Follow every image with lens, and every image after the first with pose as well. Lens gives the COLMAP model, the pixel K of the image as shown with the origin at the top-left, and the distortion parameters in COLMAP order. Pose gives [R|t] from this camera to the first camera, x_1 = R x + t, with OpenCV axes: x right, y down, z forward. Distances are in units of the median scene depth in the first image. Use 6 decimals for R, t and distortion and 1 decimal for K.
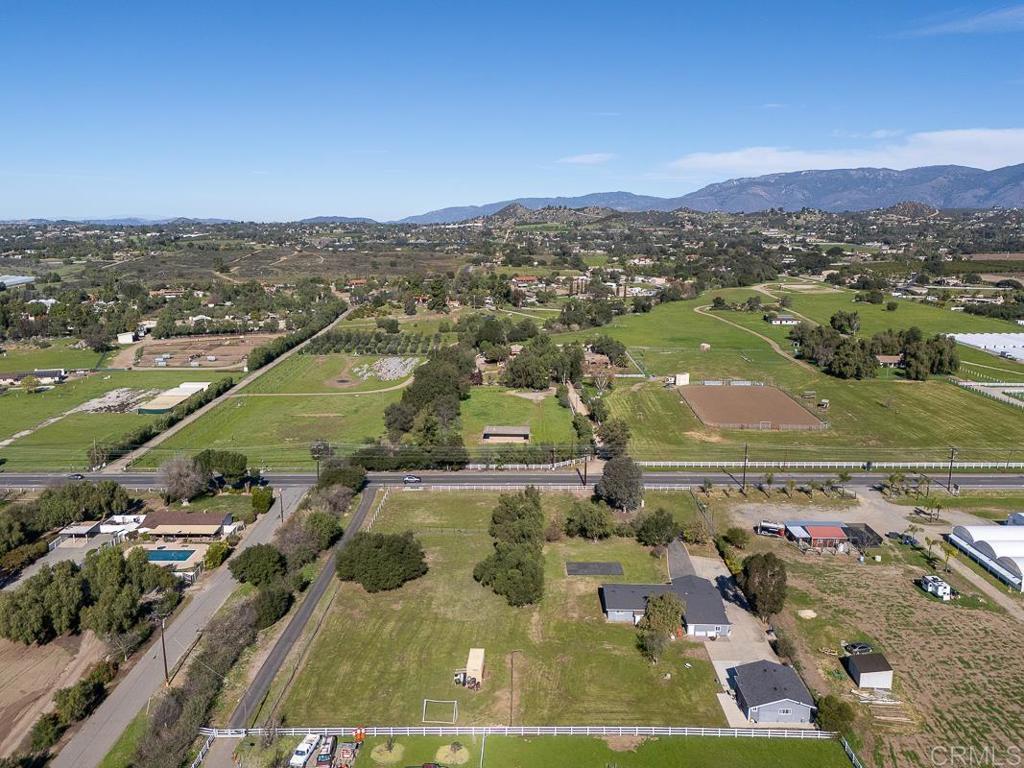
lens RADIAL K [[745.7, 0, 506.5], [0, 745.7, 382.7], [0, 0, 1]] dist [0.058928, -0.040701]
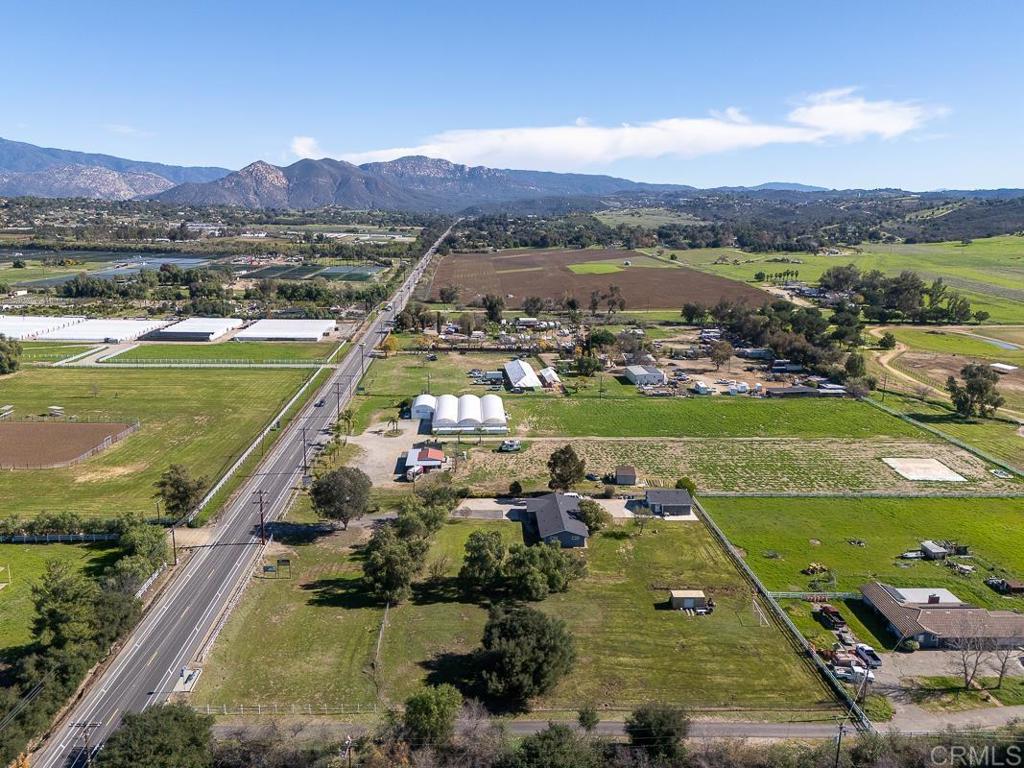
lens RADIAL K [[745.7, 0, 511.9], [0, 745.7, 385.7], [0, 0, 1]] dist [0.058928, -0.040701]
pose [[-0.063742, -0.234178, 0.970102, -0.653470], [0.195696, 0.950272, 0.242250, -0.159544], [-0.978591, 0.205287, -0.014745, 0.758273]]
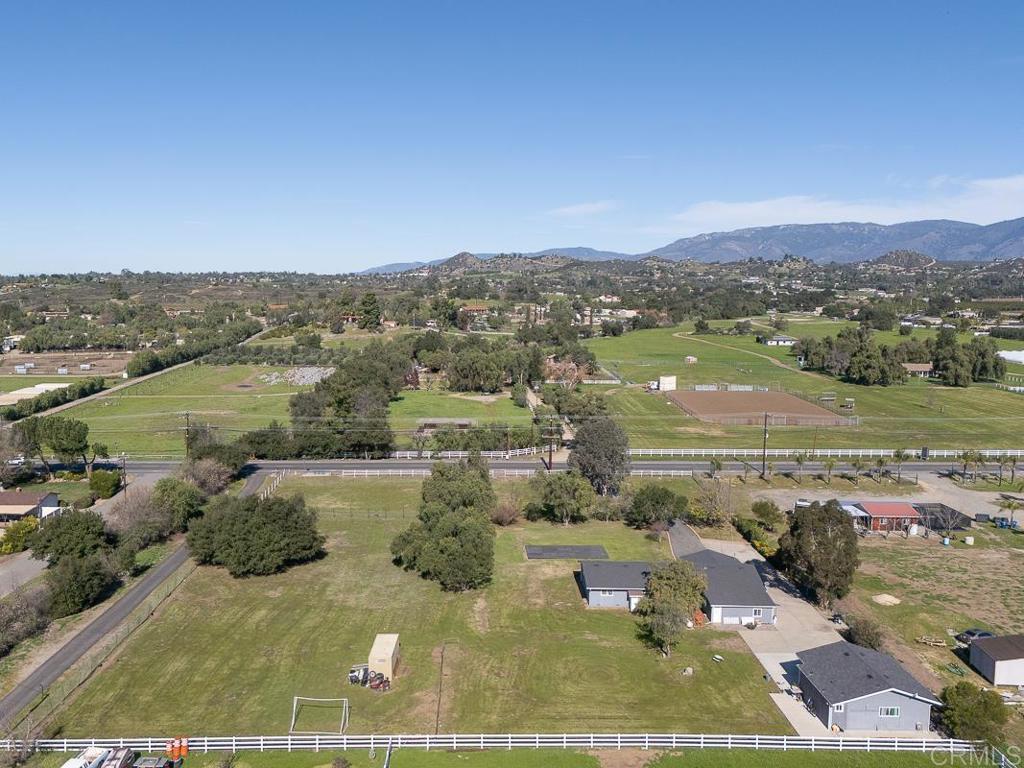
lens RADIAL K [[842.1, 0, 465.5], [0, 842.1, 377.2], [0, 0, 1]] dist [0.060633, -0.046676]
pose [[0.999925, 0.001819, 0.012130, 0.011454], [-0.000638, 0.995317, -0.096665, 0.132001], [-0.012249, 0.096650, 0.995243, 0.167058]]
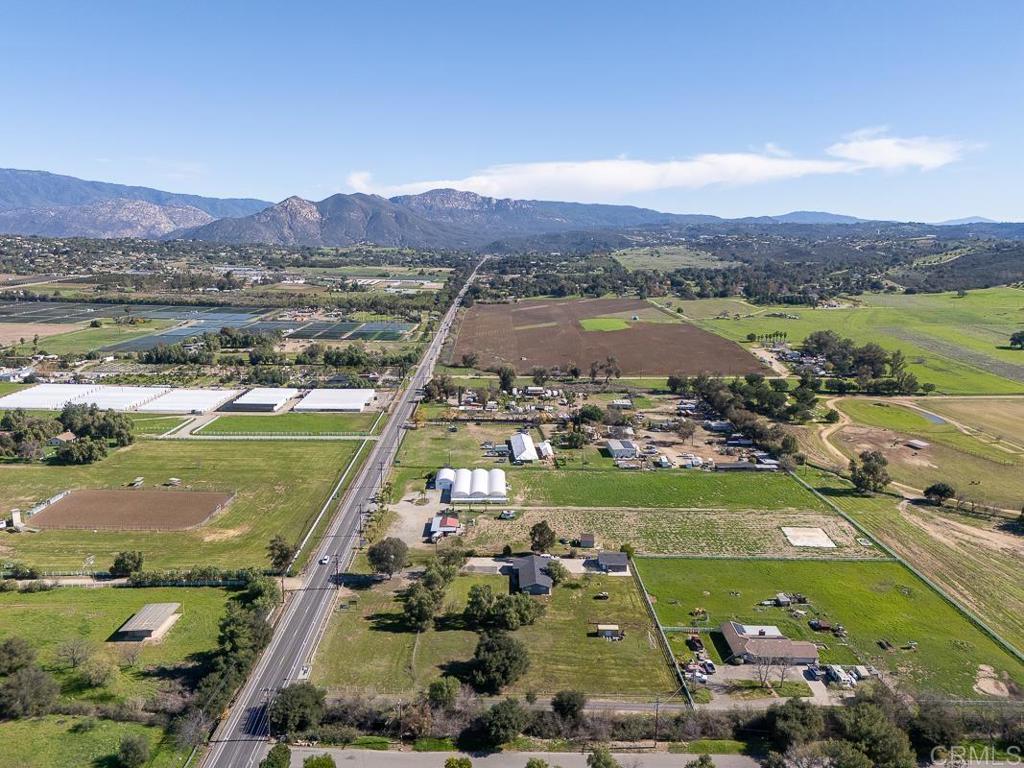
lens RADIAL K [[745.7, 0, 510.1], [0, 745.7, 386.2], [0, 0, 1]] dist [0.058928, -0.040701]
pose [[-0.026114, -0.201218, 0.979198, -1.039106], [0.198939, 0.958894, 0.202351, -0.366778], [-0.979664, 0.200085, 0.014990, 0.680462]]
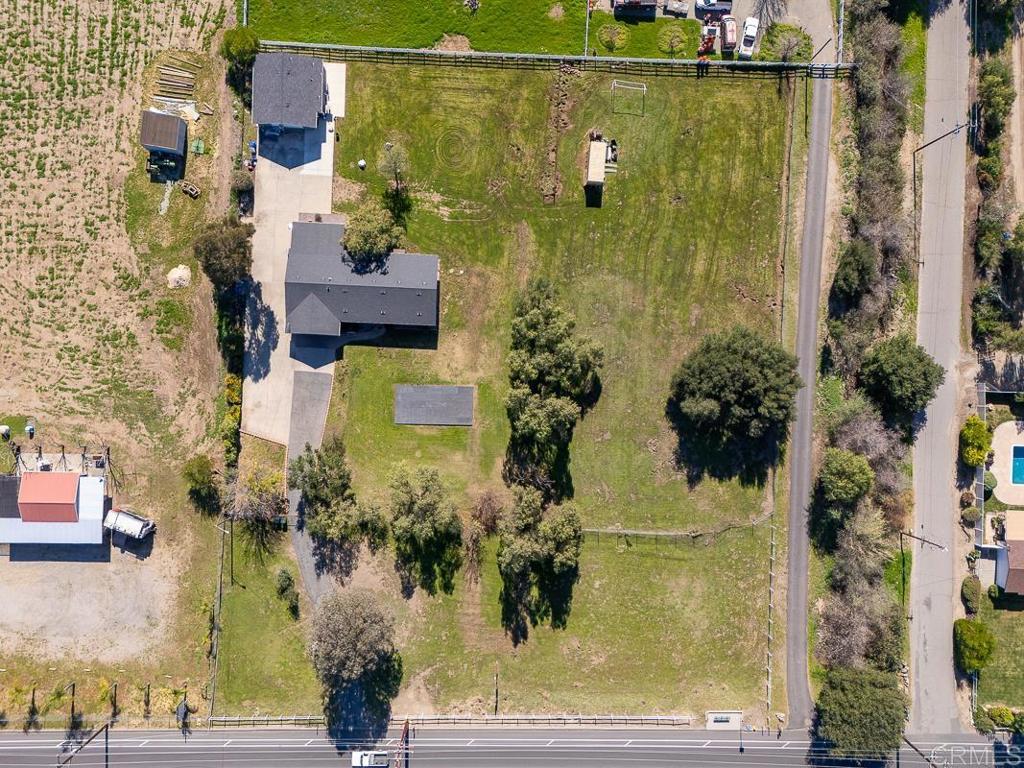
lens RADIAL K [[745.7, 0, 512.4], [0, 745.7, 384.9], [0, 0, 1]] dist [0.058928, -0.040701]
pose [[-0.999167, -0.018263, -0.036504, 0.055991], [-0.032034, -0.203406, 0.978570, -0.357578], [-0.025297, 0.978924, 0.202652, 0.678065]]
